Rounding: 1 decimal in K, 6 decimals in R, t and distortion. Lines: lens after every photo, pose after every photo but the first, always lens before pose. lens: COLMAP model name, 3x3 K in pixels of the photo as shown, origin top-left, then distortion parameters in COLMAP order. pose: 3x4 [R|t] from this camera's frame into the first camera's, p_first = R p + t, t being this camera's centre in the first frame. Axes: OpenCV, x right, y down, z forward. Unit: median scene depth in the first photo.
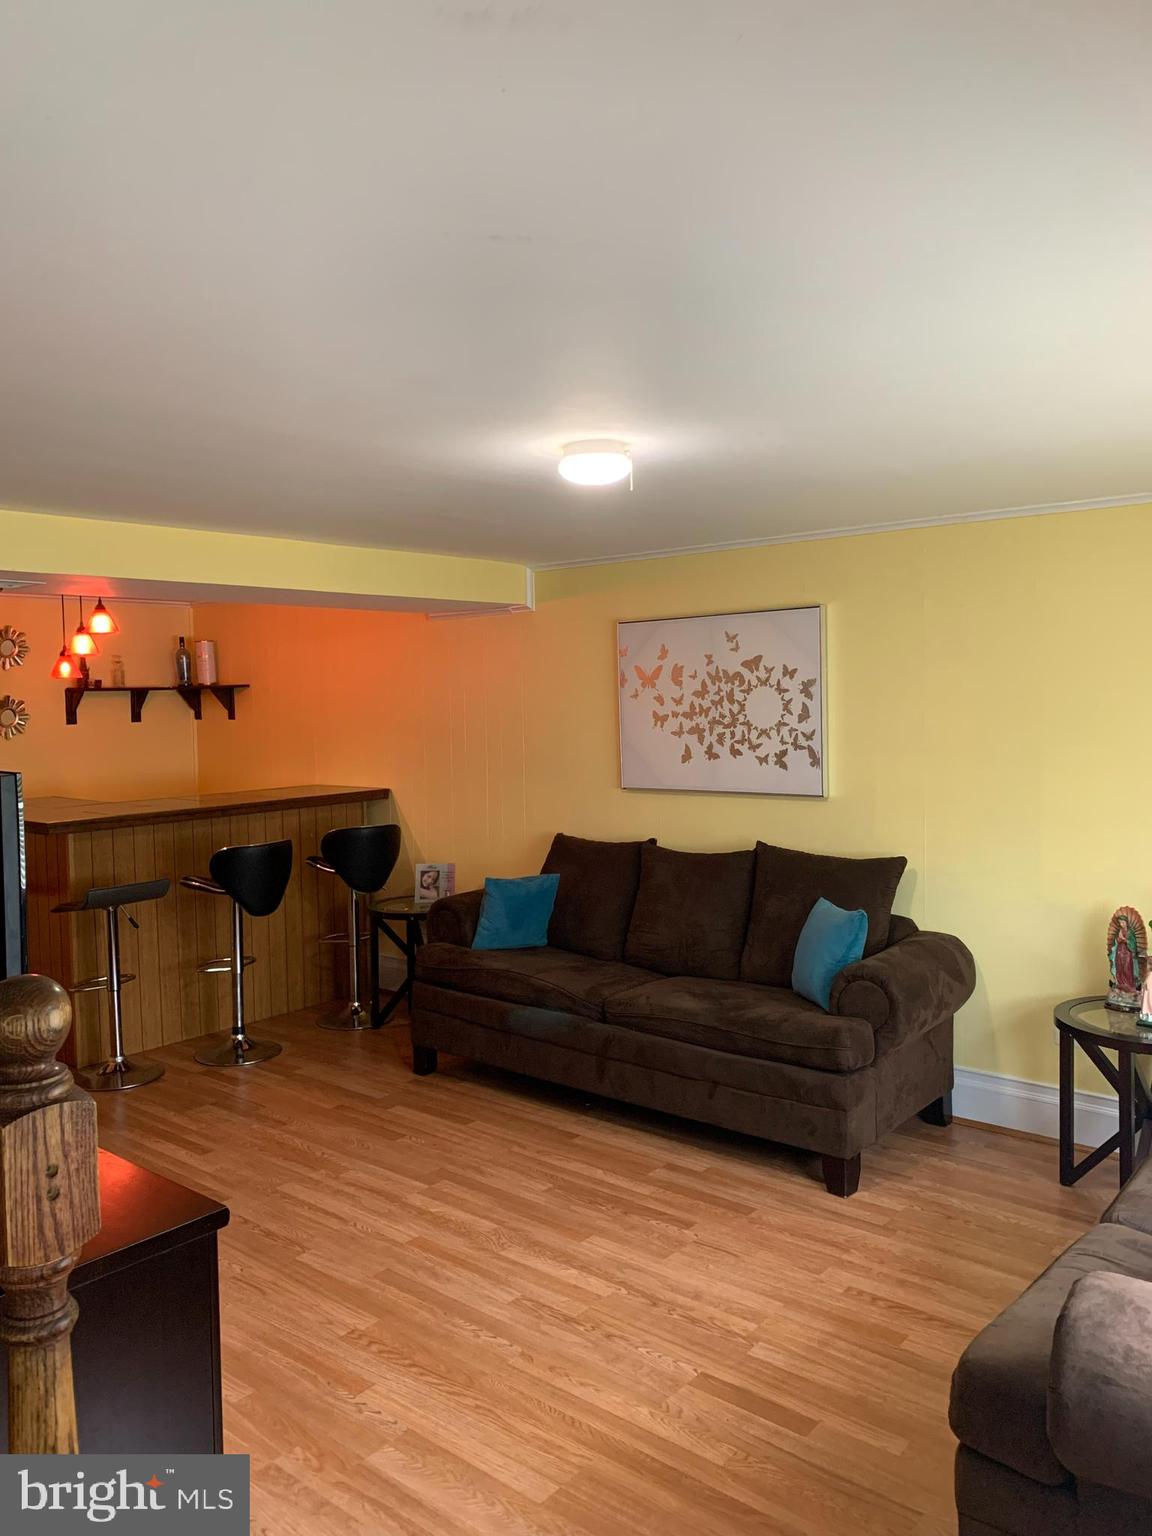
lens RADIAL K [[1180.6, 0, 571.8], [0, 1180.6, 742.1], [0, 0, 1]] dist [0.029539, -0.048523]
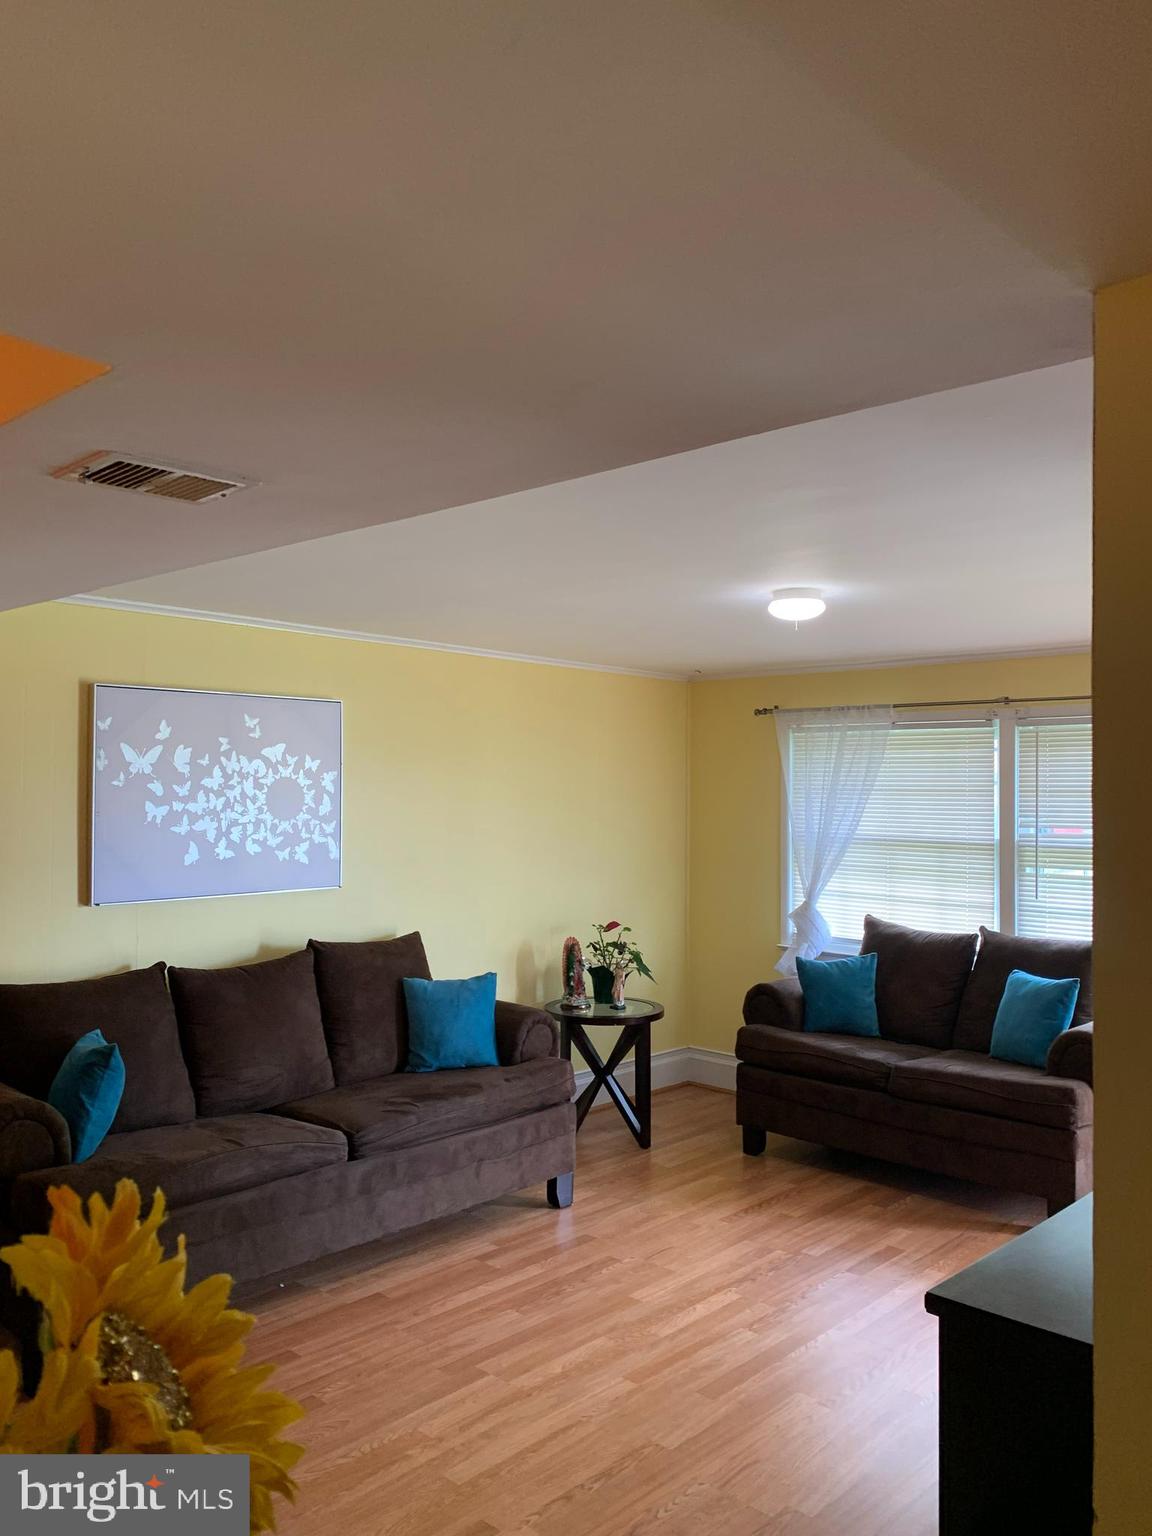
lens RADIAL K [[1180.6, 0, 586.9], [0, 1180.6, 768.9], [0, 0, 1]] dist [0.029539, -0.048523]
pose [[0.039863, 0.042944, 0.998282, -0.933183], [0.033877, 0.998444, -0.044304, -0.003622], [-0.998631, 0.035585, 0.038346, 0.871077]]
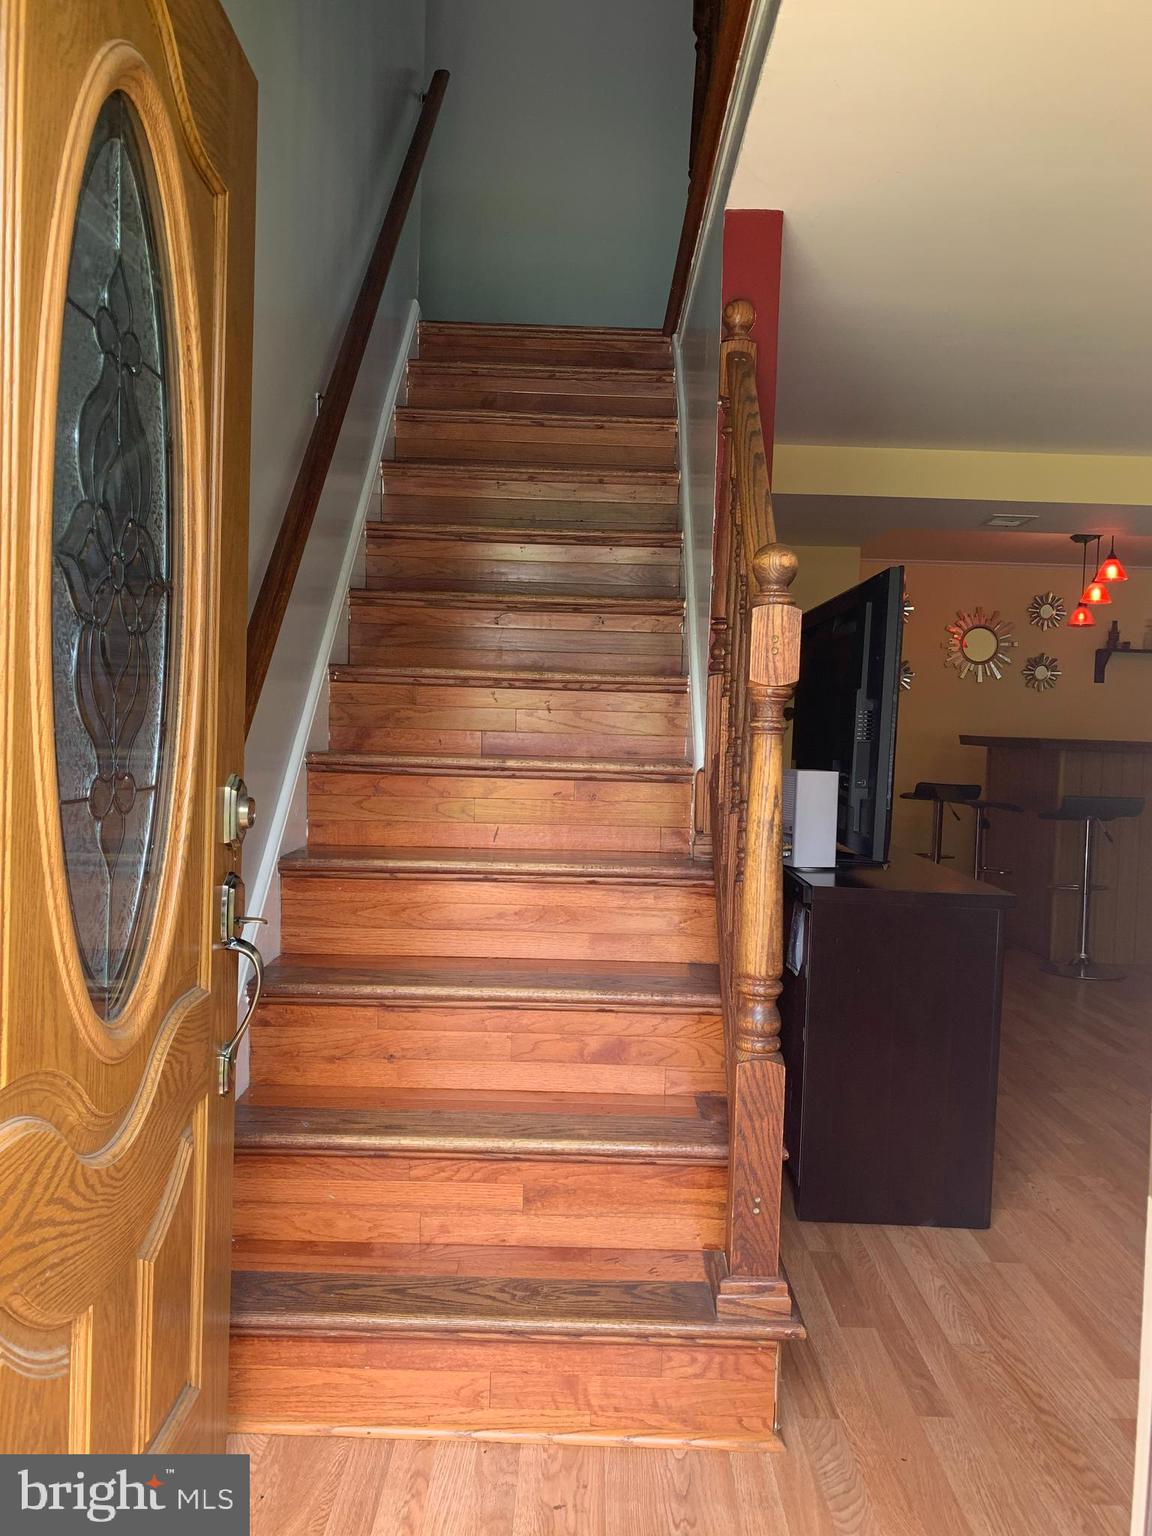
lens RADIAL K [[1180.6, 0, 595.6], [0, 1180.6, 779.5], [0, 0, 1]] dist [0.029539, -0.048523]
pose [[0.648755, 0.076388, -0.757154, 0.197104], [-0.077686, 0.996399, 0.033961, 0.129915], [0.757022, 0.036788, 0.652353, -0.106180]]
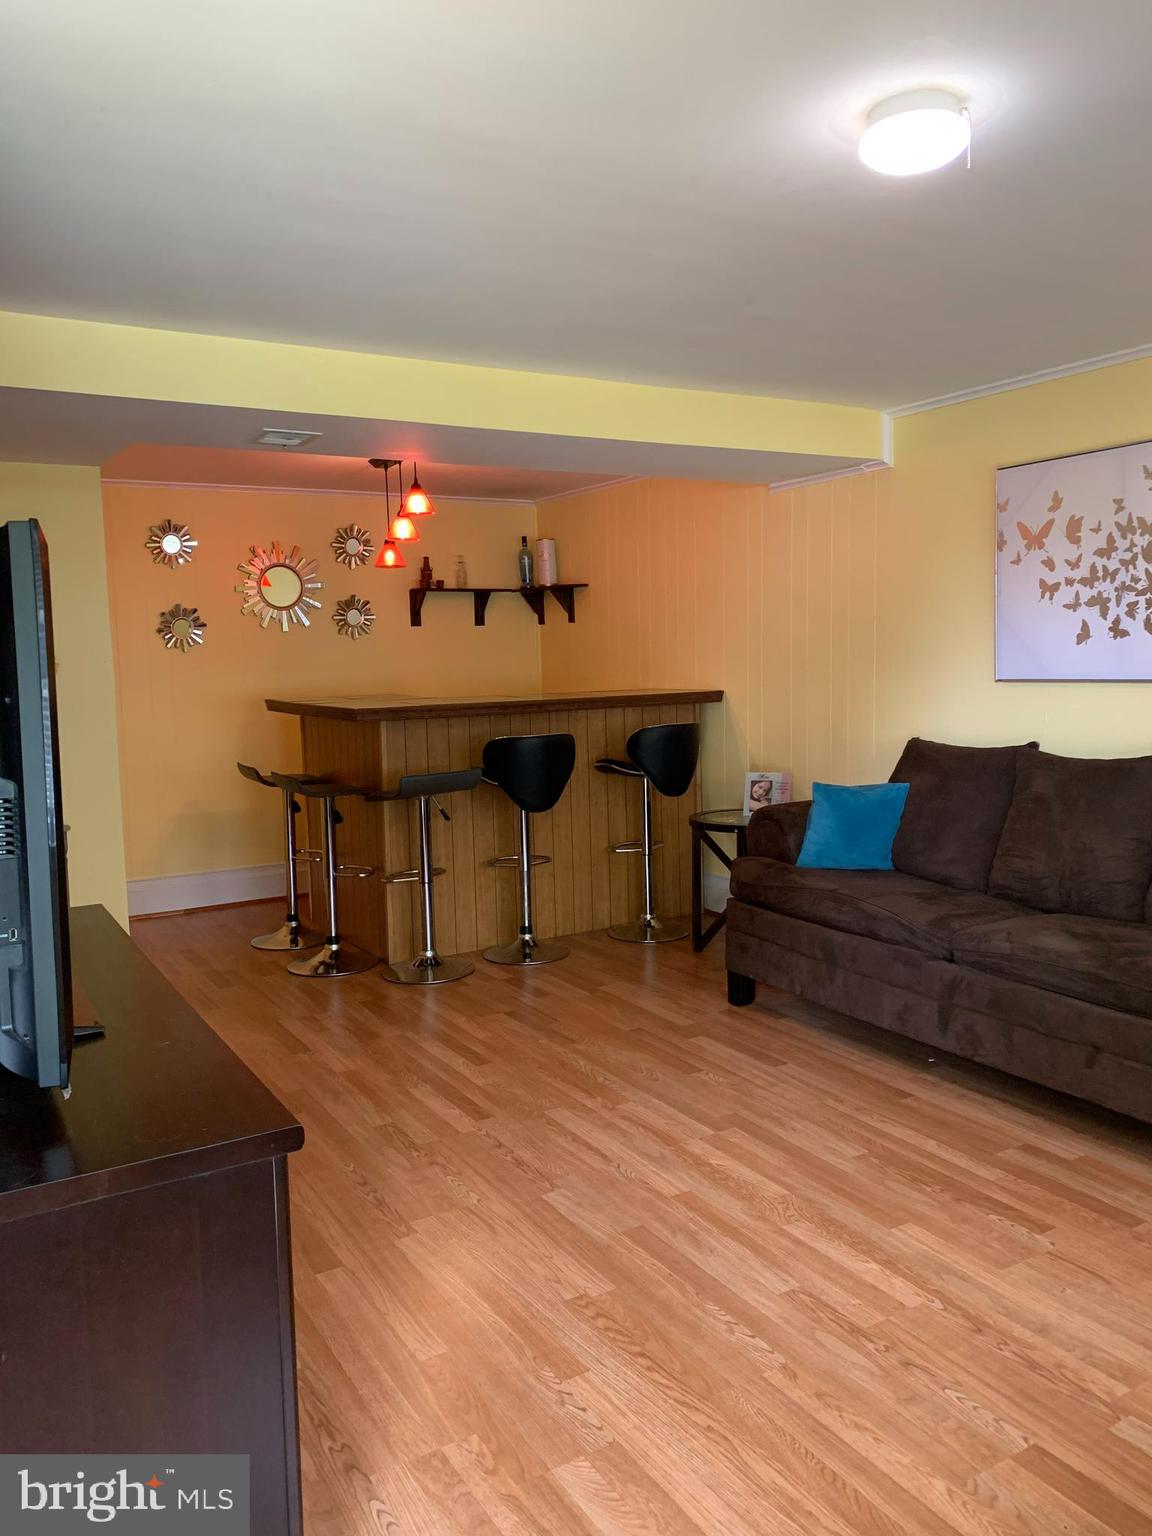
lens RADIAL K [[1180.6, 0, 579.4], [0, 1180.6, 763.9], [0, 0, 1]] dist [0.029539, -0.048523]
pose [[0.945810, 0.029010, -0.323423, 0.049626], [-0.008705, 0.997909, 0.064053, 0.063458], [0.324605, -0.057767, 0.944084, 0.196762]]
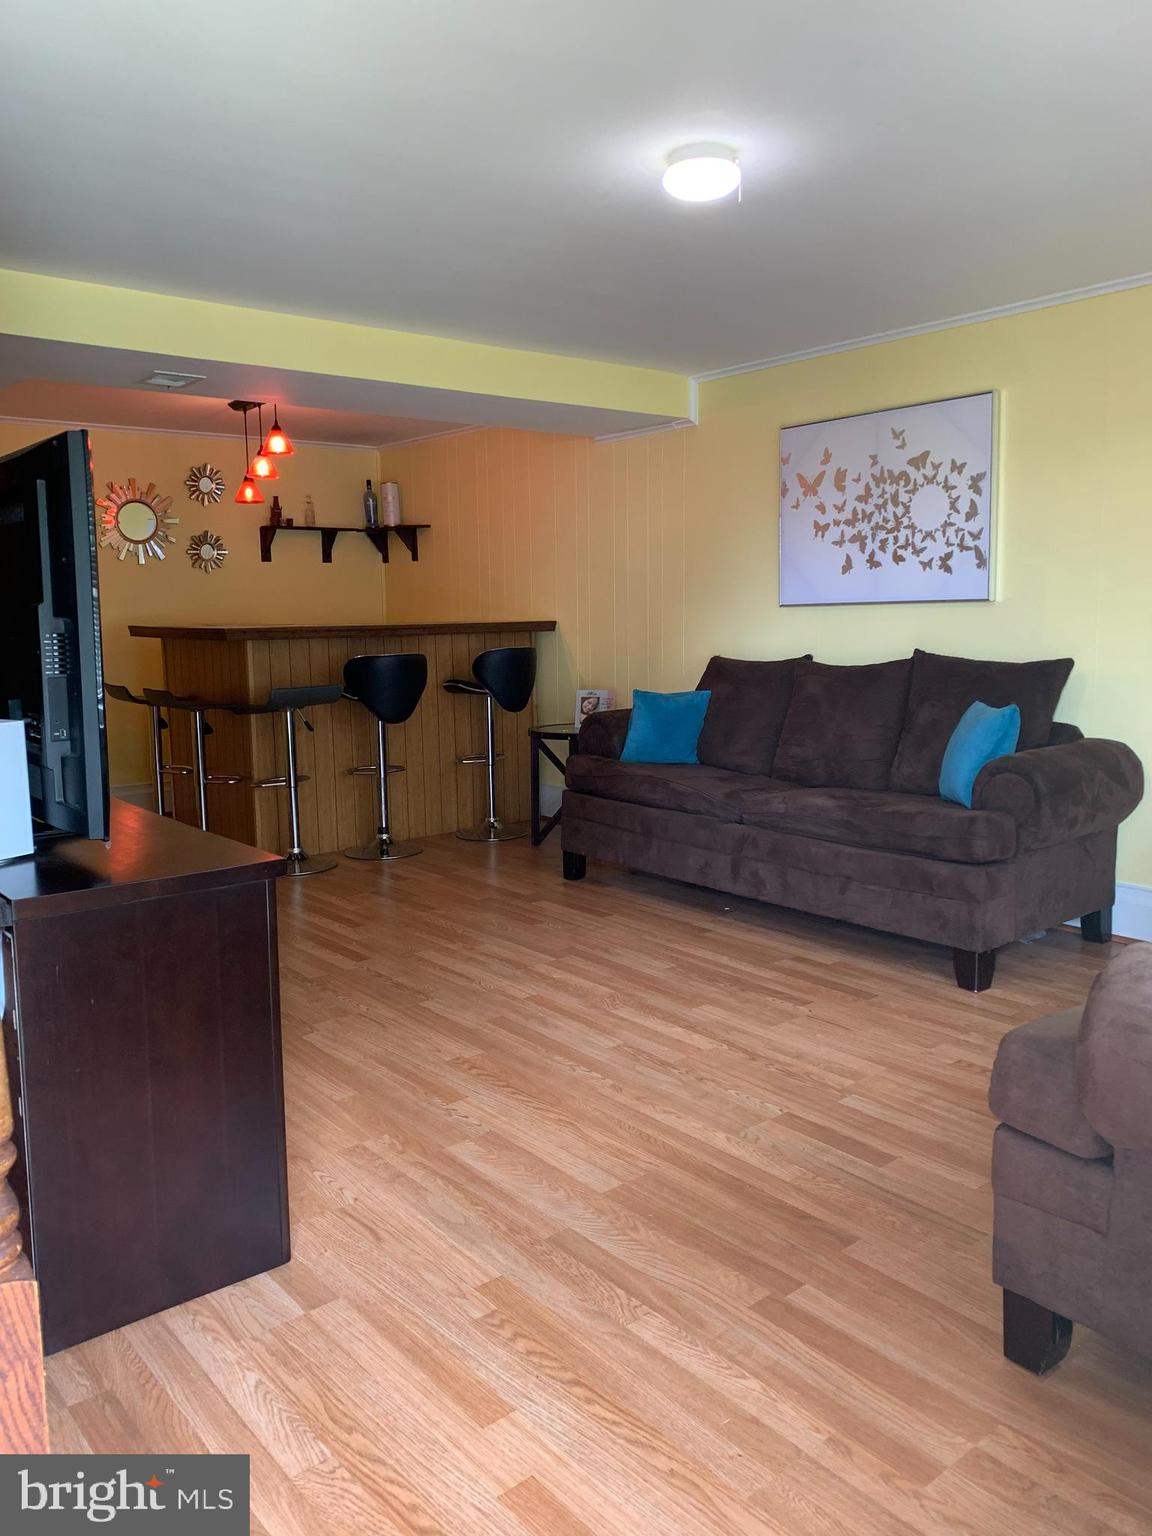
lens RADIAL K [[1180.6, 0, 584.3], [0, 1180.6, 750.5], [0, 0, 1]] dist [0.029539, -0.048523]
pose [[0.984126, 0.027178, -0.175380, 0.076844], [-0.012157, 0.996207, 0.086163, 0.103754], [0.177056, -0.082663, 0.980723, 0.014893]]
